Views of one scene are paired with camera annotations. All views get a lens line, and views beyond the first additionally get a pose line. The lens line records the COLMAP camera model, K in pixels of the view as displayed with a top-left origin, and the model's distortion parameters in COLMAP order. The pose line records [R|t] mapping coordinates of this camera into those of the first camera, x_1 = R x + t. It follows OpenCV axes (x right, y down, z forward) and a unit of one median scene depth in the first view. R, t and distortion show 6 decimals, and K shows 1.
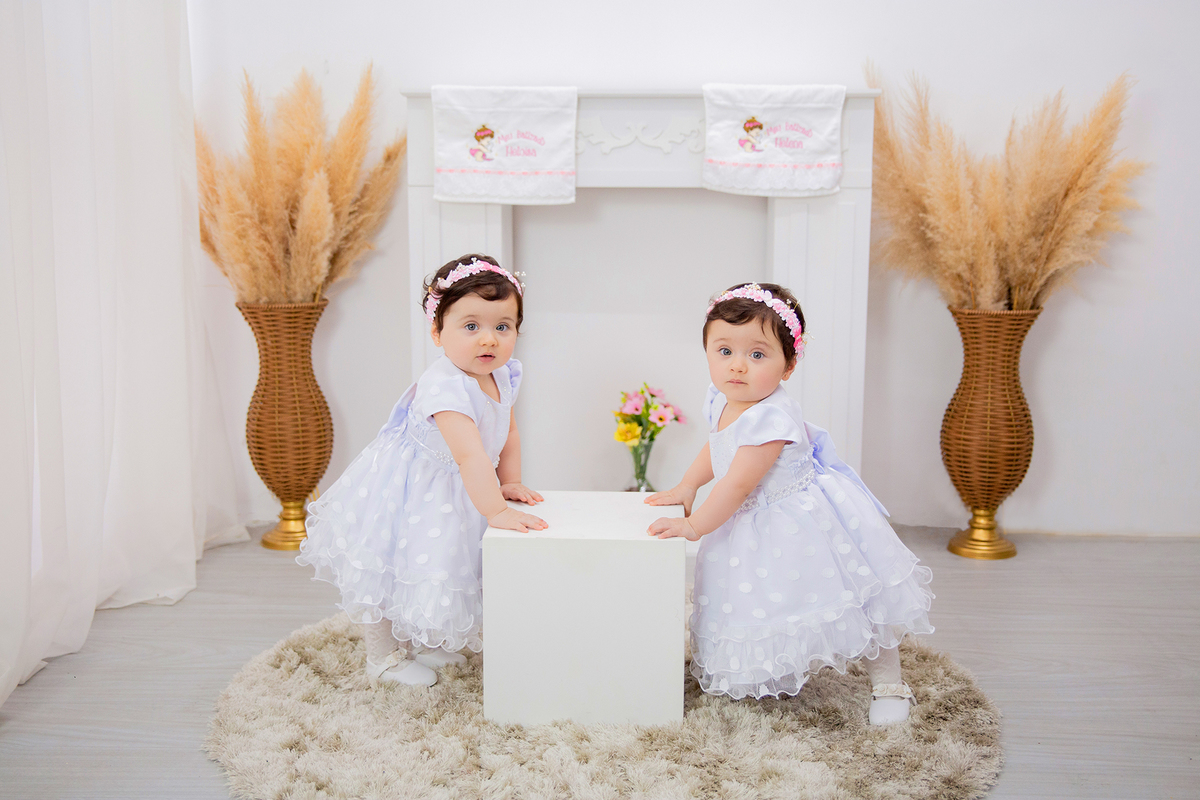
lens RADIAL K [[1378.7, 0, 595.1], [0, 1378.7, 397.8], [0, 0, 1]] dist [0.036704, 0.000000]
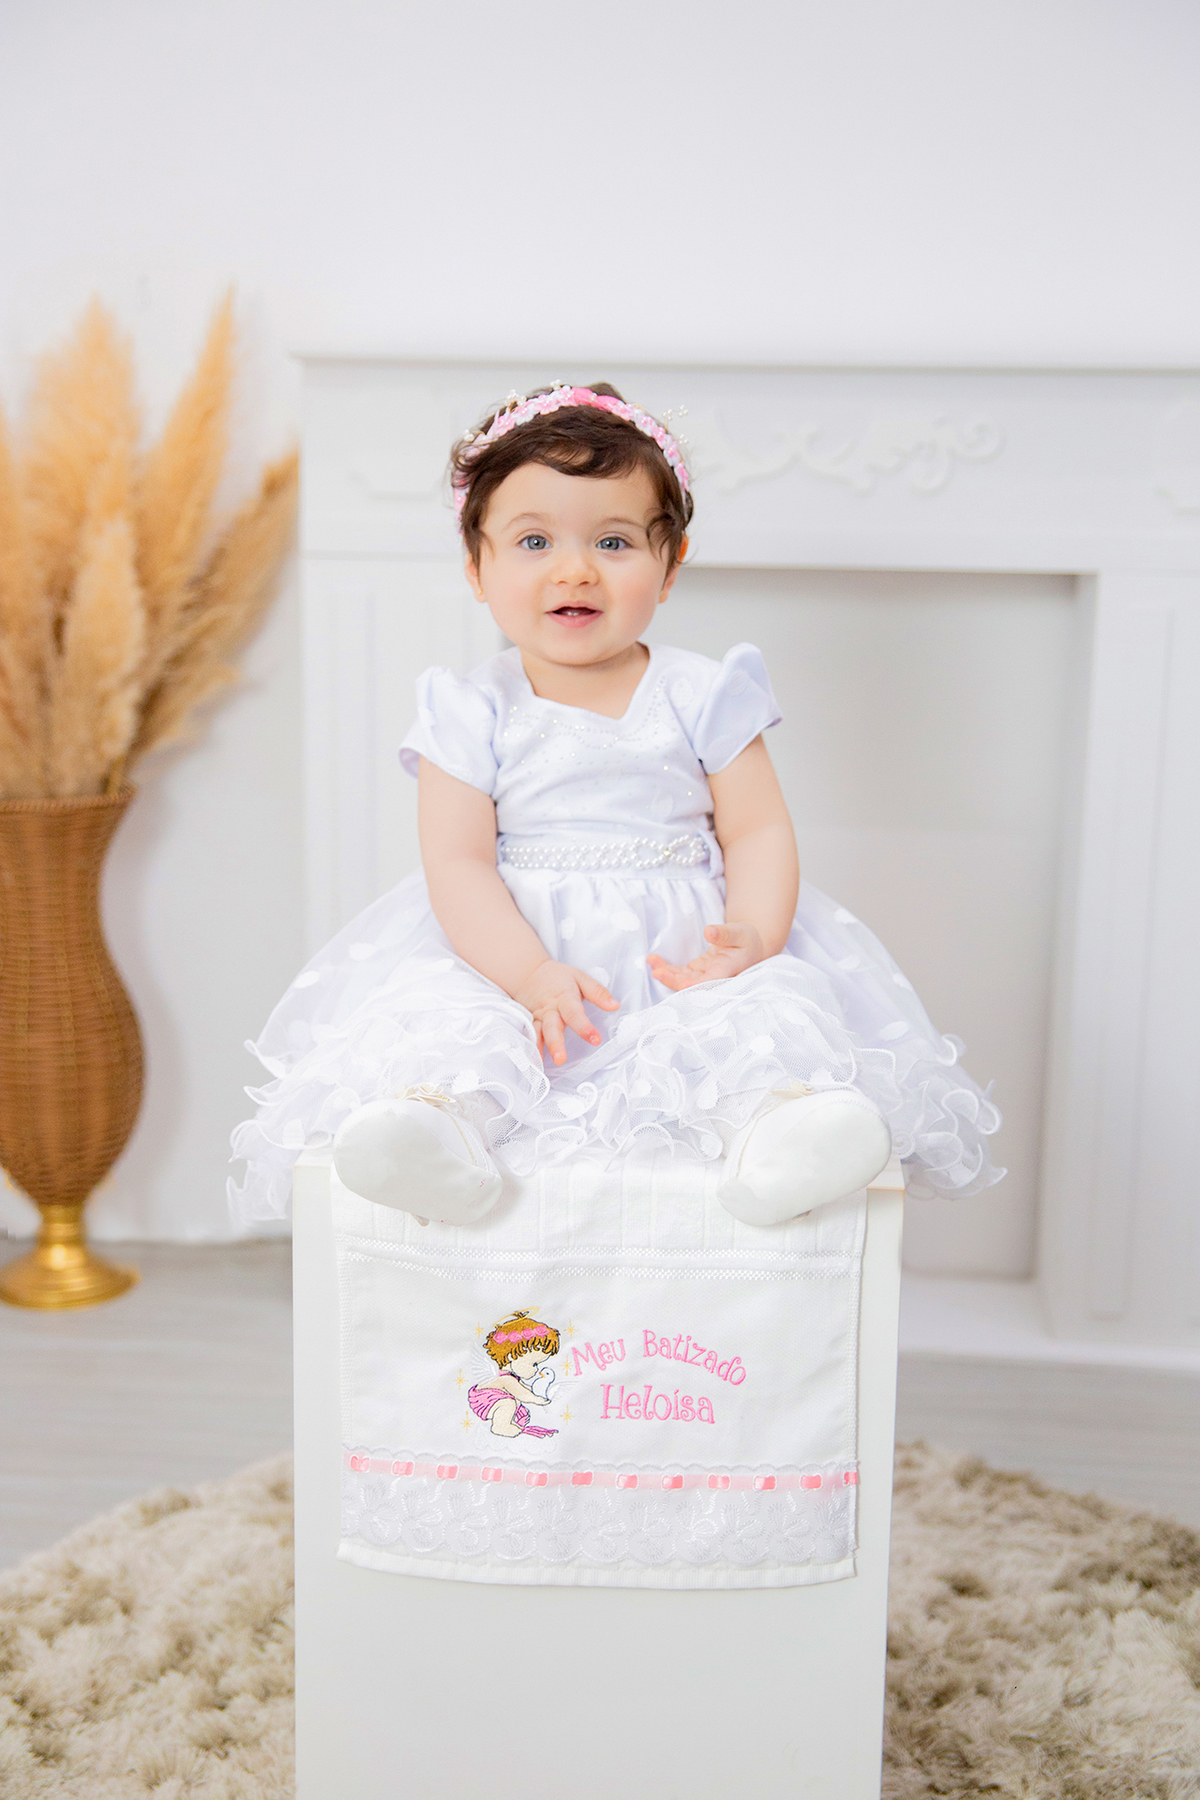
lens RADIAL K [[2334.7, 0, 593.1], [0, 2334.7, 927.7], [0, 0, 1]] dist [0.088384, 0.000000]
pose [[0.998452, 0.023709, -0.050307, 0.005358], [-0.022036, 0.999194, 0.033564, -0.055650], [0.051063, -0.032403, 0.998170, 0.208593]]
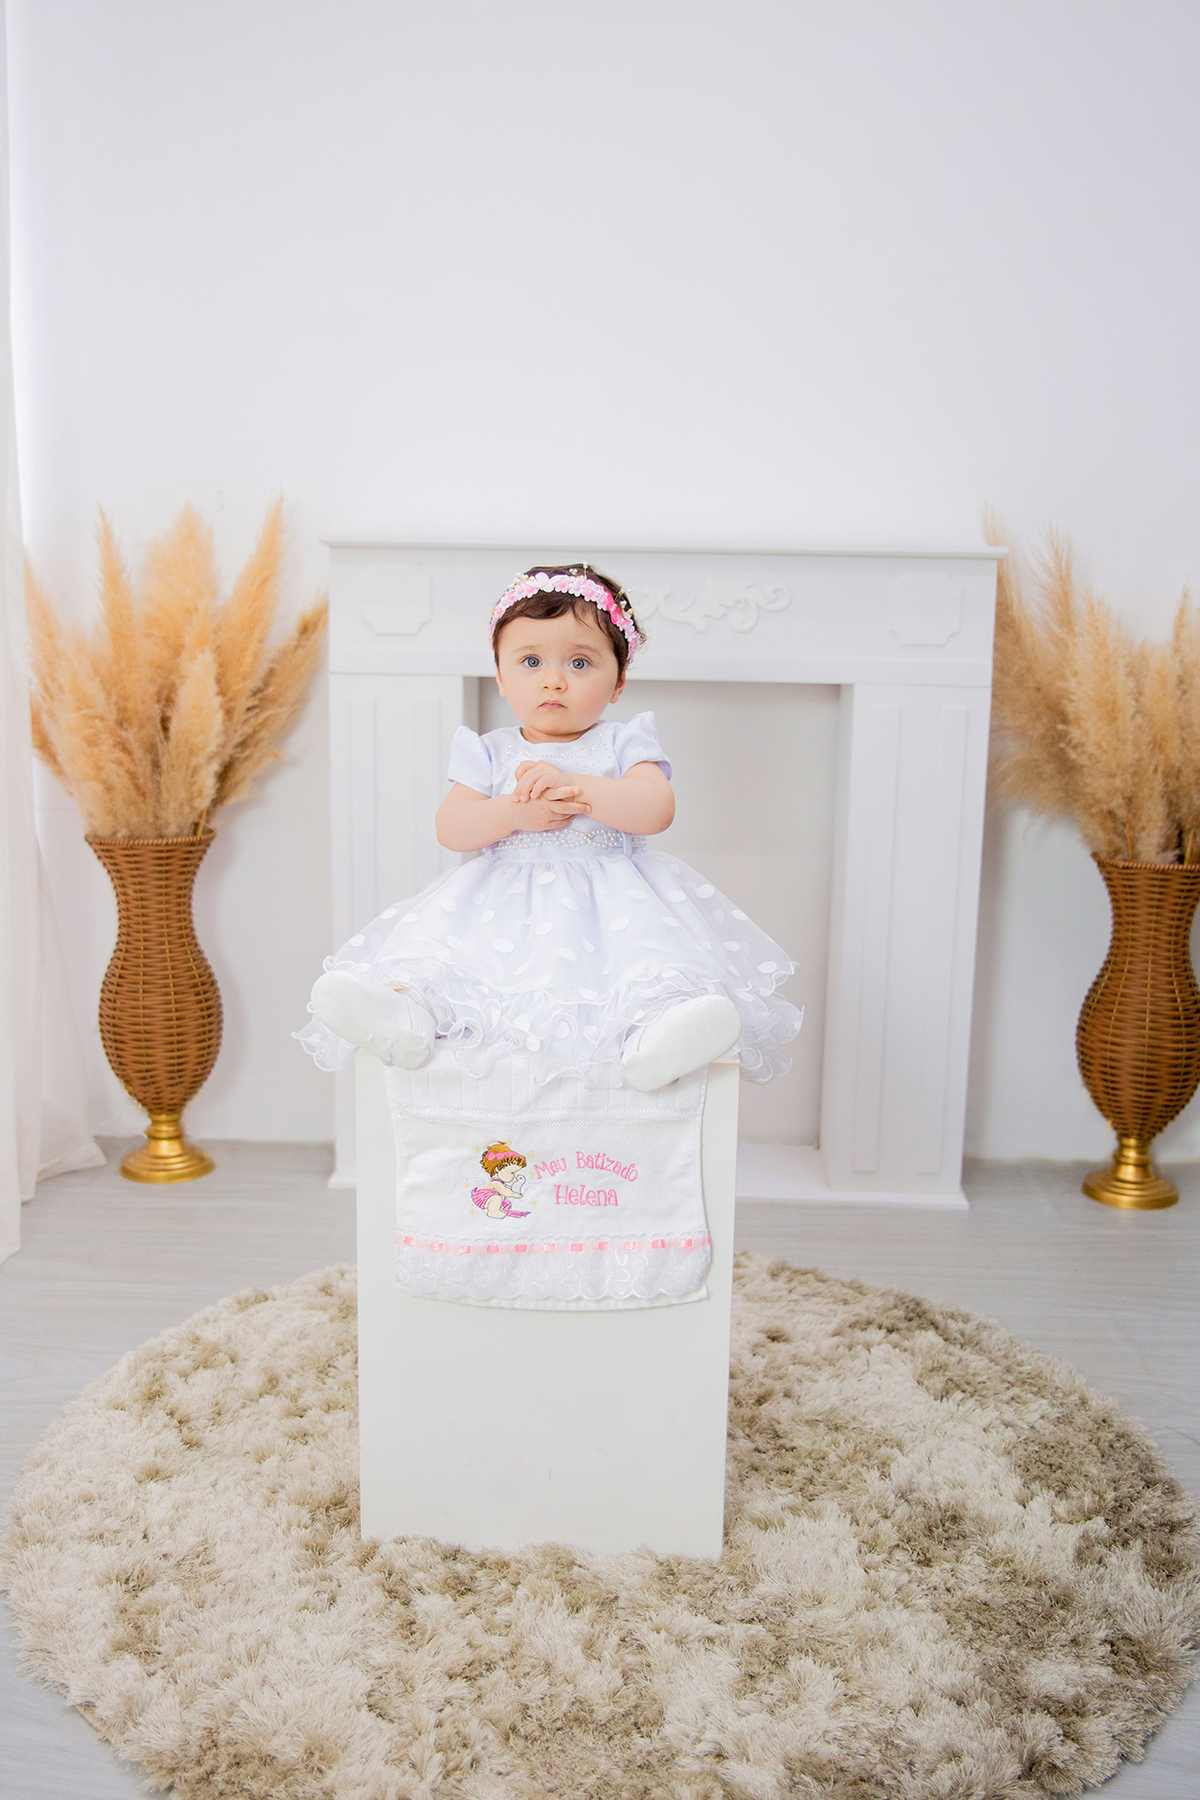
lens RADIAL K [[1669.6, 0, 600.6], [0, 1669.6, 923.4], [0, 0, 1]] dist [-0.037235, 0.000000]
pose [[0.999869, 0.013133, 0.009439, -0.004277], [-0.013319, 0.999714, 0.019886, -0.044791], [-0.009175, -0.020010, 0.999758, 0.150733]]
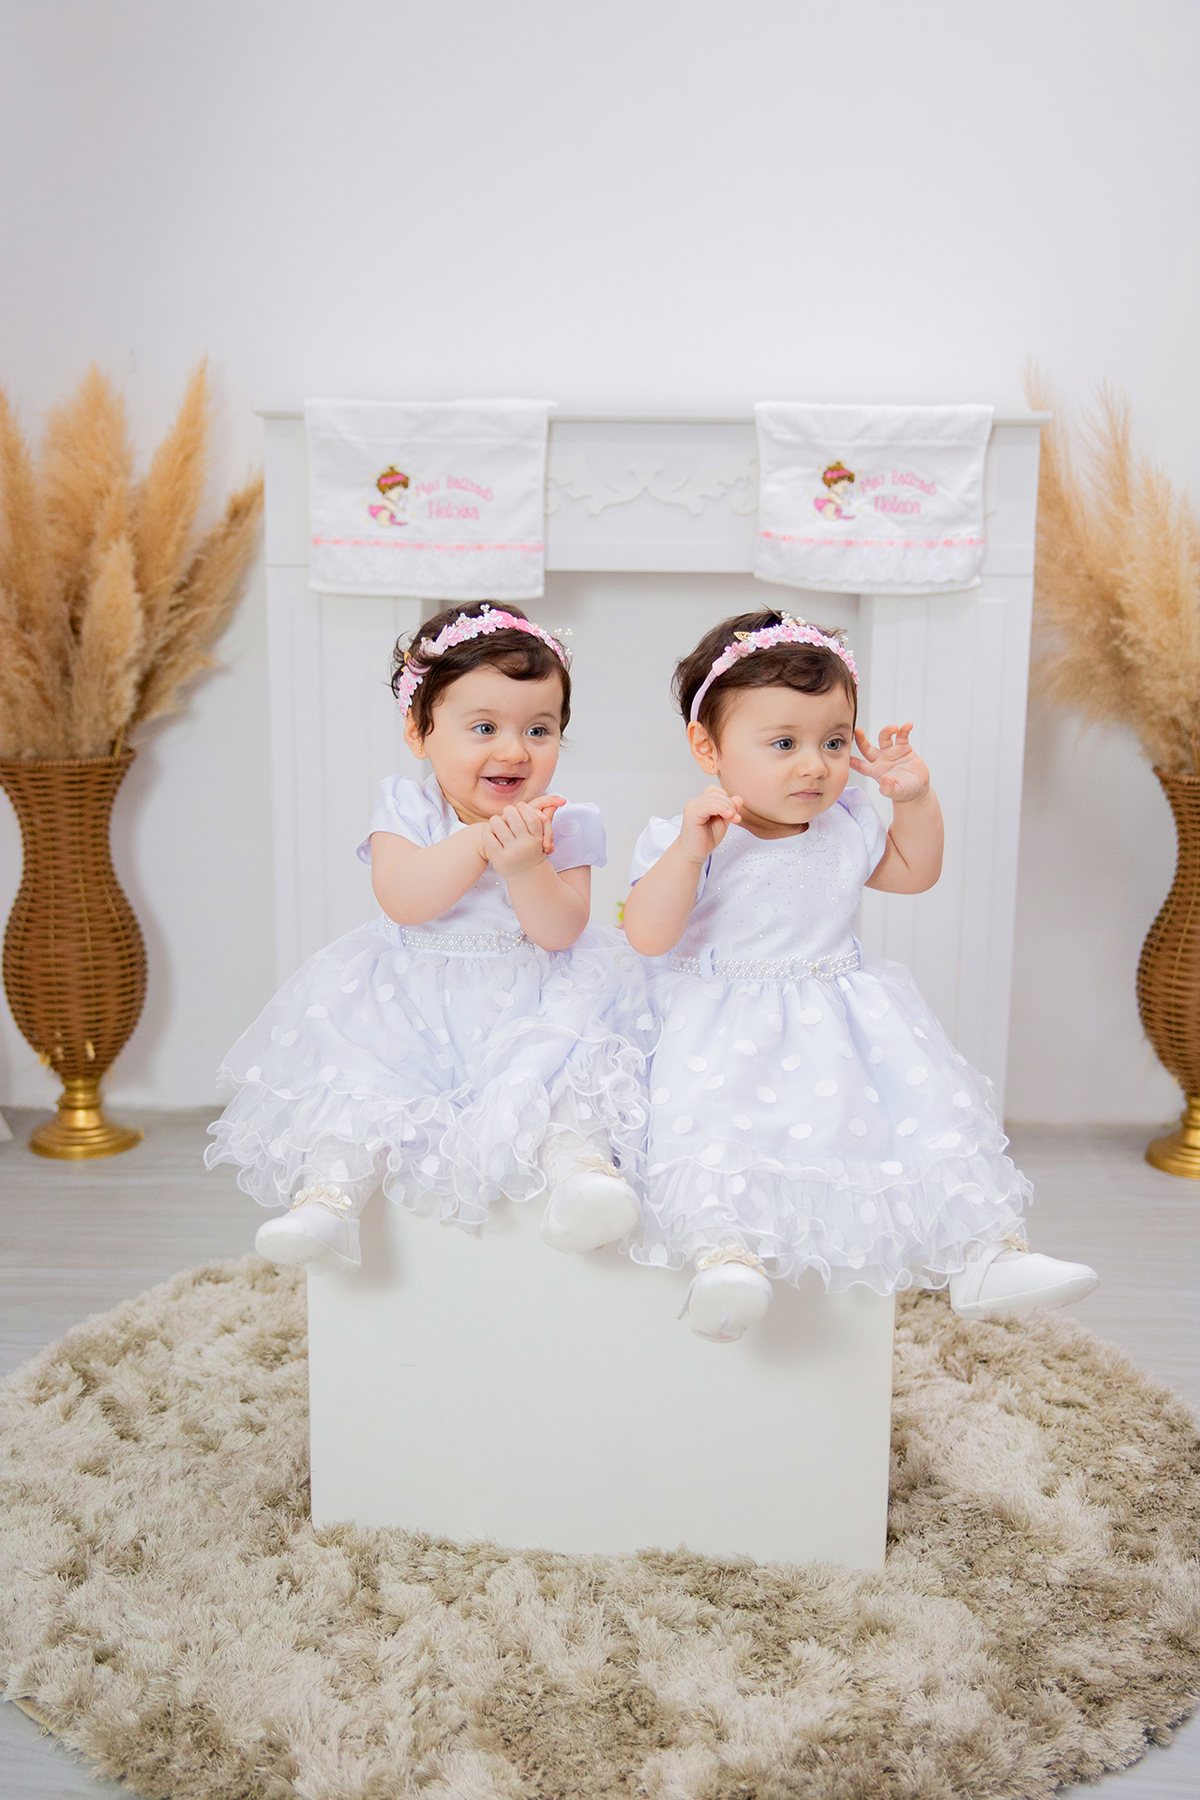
lens RADIAL K [[2068.1, 0, 597.4], [0, 2068.1, 929.4], [0, 0, 1]] dist [0.036704, 0.000000]
pose [[0.999911, 0.004272, 0.012658, -0.001658], [-0.004910, 0.998697, 0.050791, -0.041064], [-0.012424, -0.050848, 0.998629, 0.085371]]
